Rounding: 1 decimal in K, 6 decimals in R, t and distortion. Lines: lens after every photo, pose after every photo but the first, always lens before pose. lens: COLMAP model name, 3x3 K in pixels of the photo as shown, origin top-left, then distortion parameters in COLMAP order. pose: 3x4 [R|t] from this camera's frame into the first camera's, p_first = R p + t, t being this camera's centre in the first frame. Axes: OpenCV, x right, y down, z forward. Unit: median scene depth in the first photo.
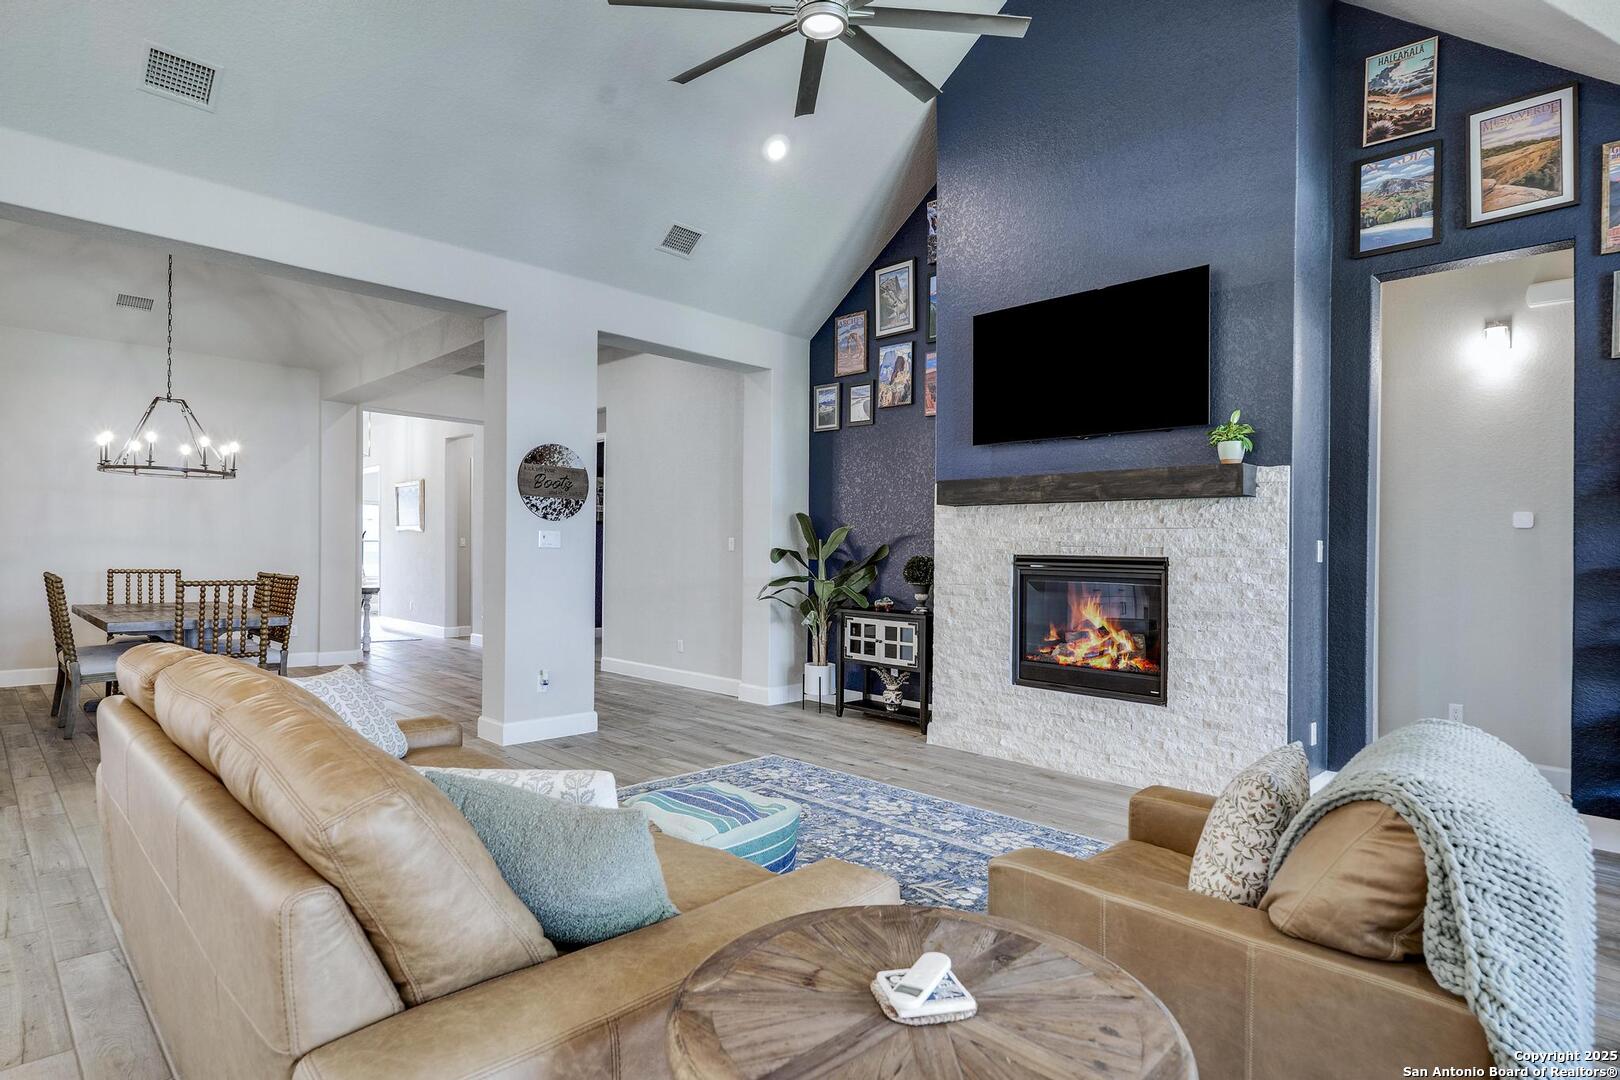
lens RADIAL K [[866.7, 0, 777.8], [0, 866.7, 544.9], [0, 0, 1]] dist [-0.001104, 0.000905]
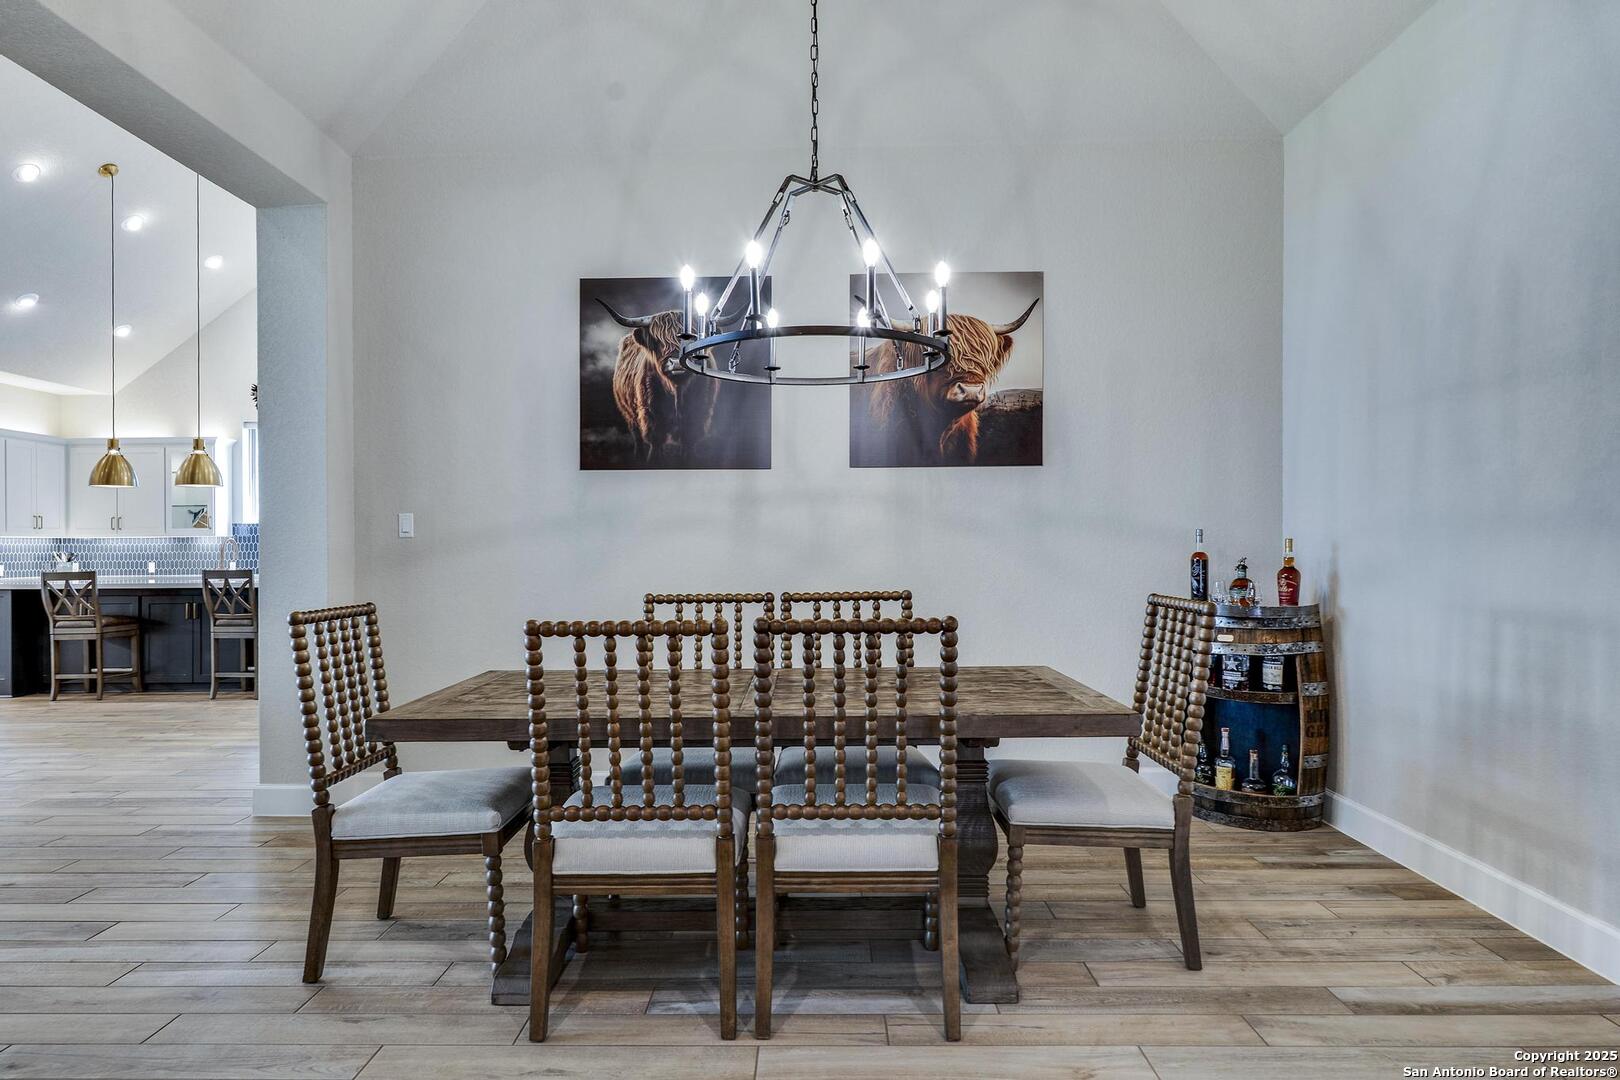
lens RADIAL K [[969.2, 0, 804.9], [0, 969.2, 545.2], [0, 0, 1]] dist [0.000375, -0.000545]
pose [[-0.710292, -0.010517, -0.703829, -0.445933], [0.002520, 0.999844, -0.017483, 0.015478], [0.703903, -0.014191, -0.710155, 1.568565]]
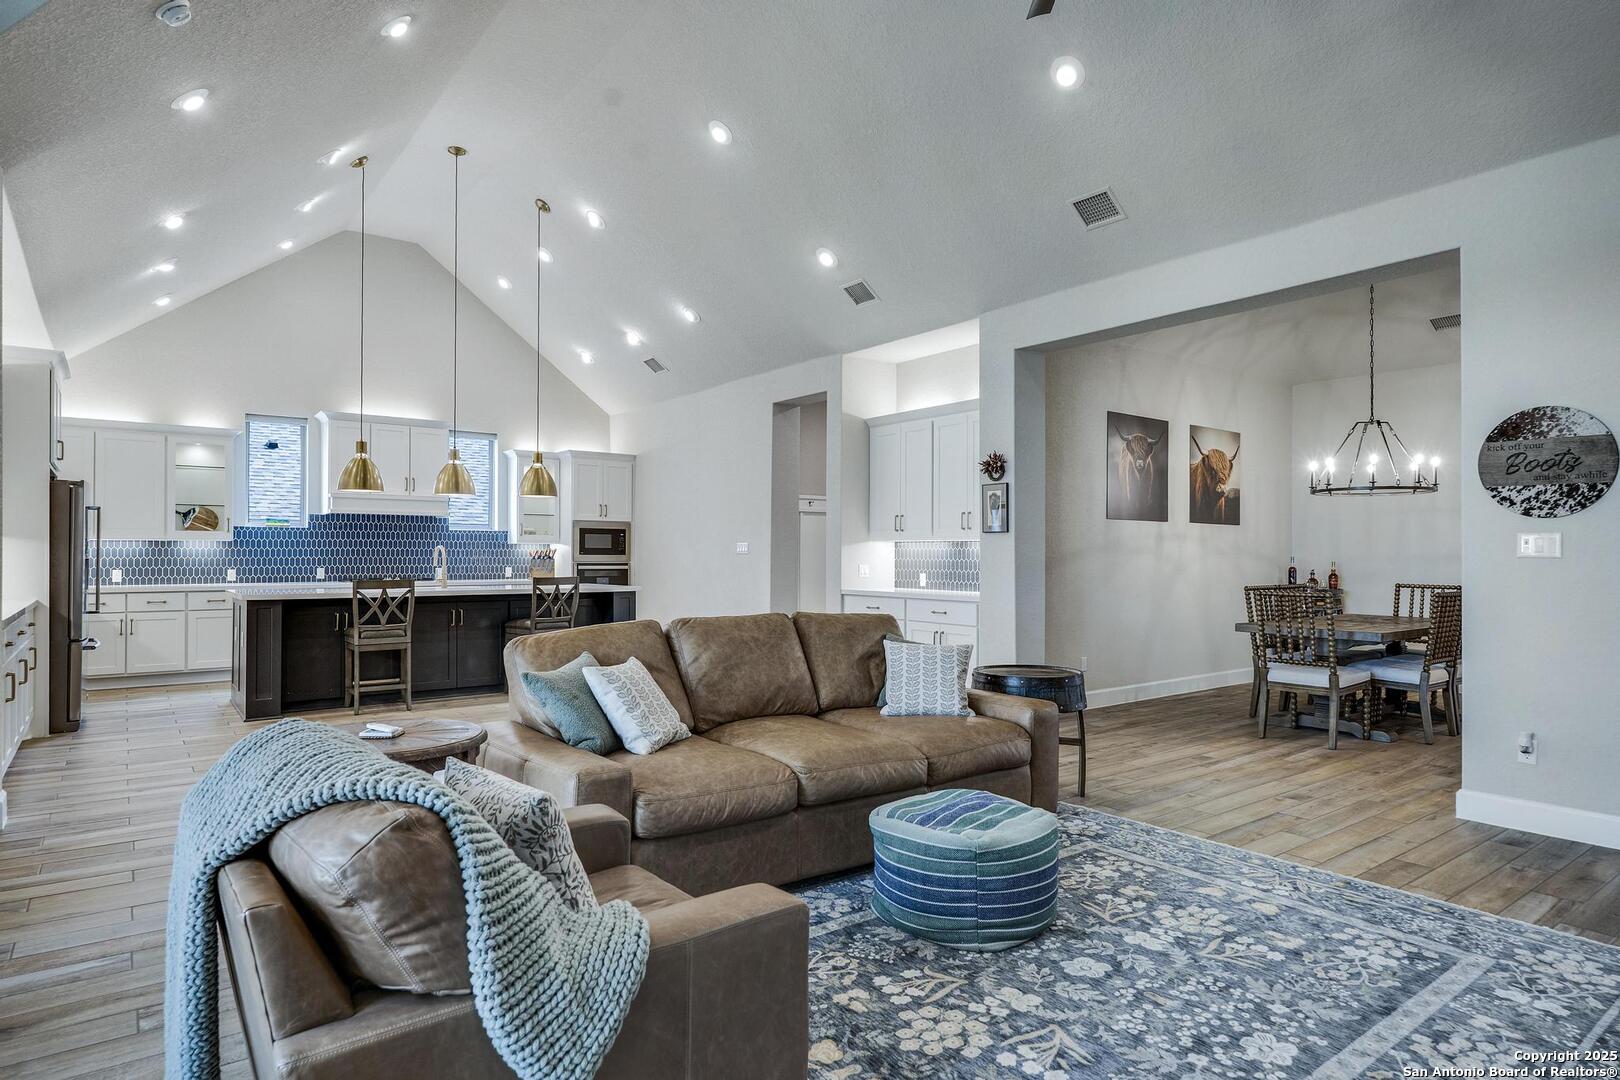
lens RADIAL K [[911.0, 0, 810.4], [0, 911.0, 543.6], [0, 0, 1]] dist [-0.003861, -0.000787]
pose [[-0.118969, -0.028493, -0.992489, 0.556794], [0.000968, 0.999584, -0.028813, 0.013440], [0.992897, -0.004389, -0.118892, 0.538052]]
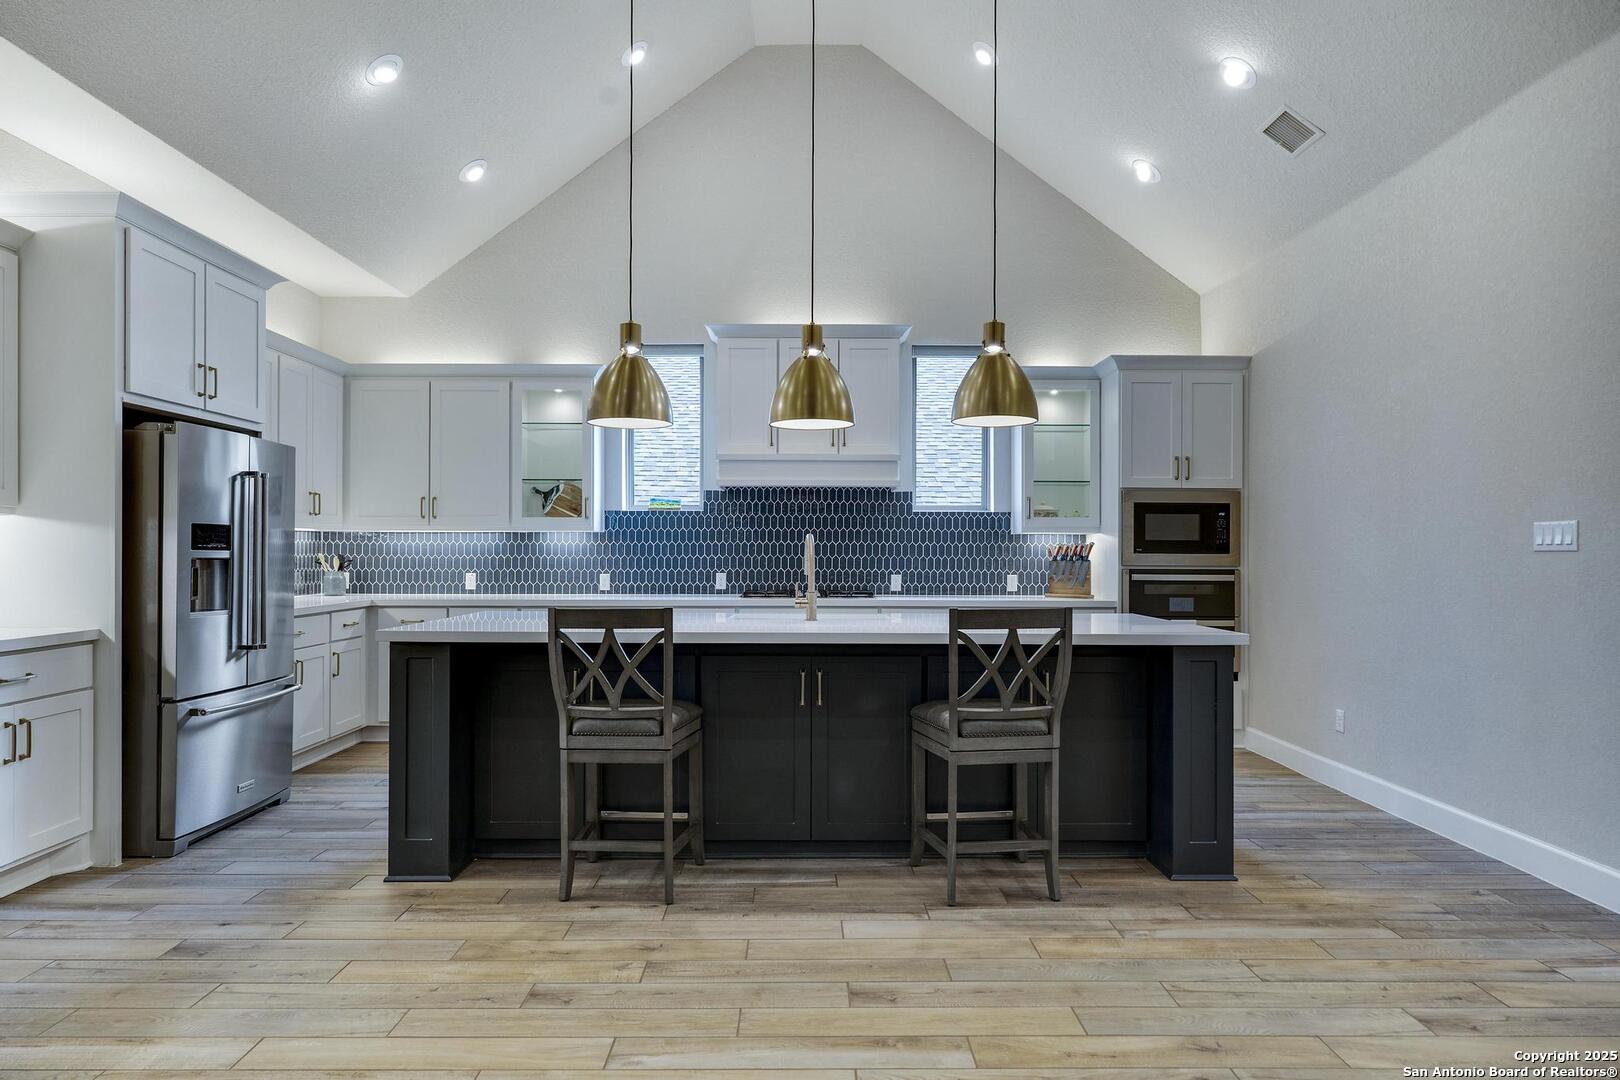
lens RADIAL K [[957.0, 0, 806.4], [0, 957.0, 545.8], [0, 0, 1]] dist [-0.001113, 0.000462]
pose [[-0.694069, -0.023375, -0.719528, -0.321011], [-0.011081, 0.999701, -0.021788, -0.000461], [0.719823, -0.007150, -0.694121, 0.288674]]
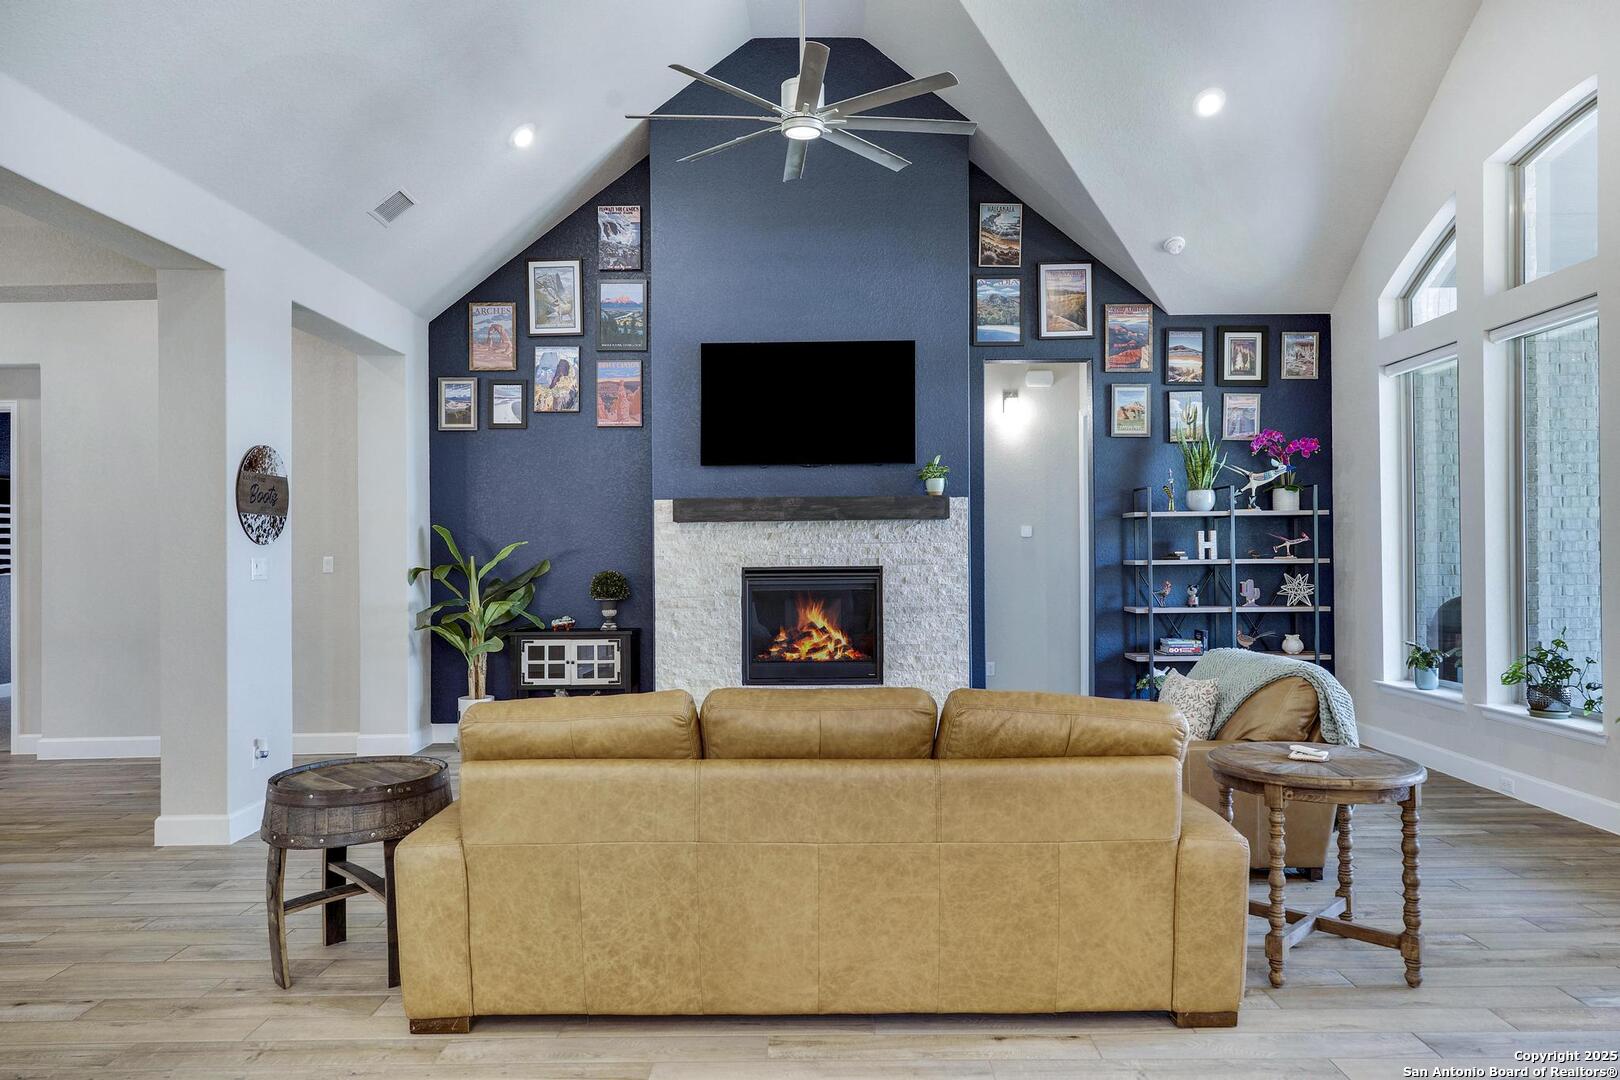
lens RADIAL K [[1097.6, 0, 818.7], [0, 1097.6, 544.8], [0, 0, 1]] dist [0.001231, -0.000538]
pose [[0.704163, -0.018933, 0.709786, -0.634691], [0.017034, 0.999807, 0.009770, -0.028826], [-0.709834, 0.005211, 0.704350, -0.046115]]
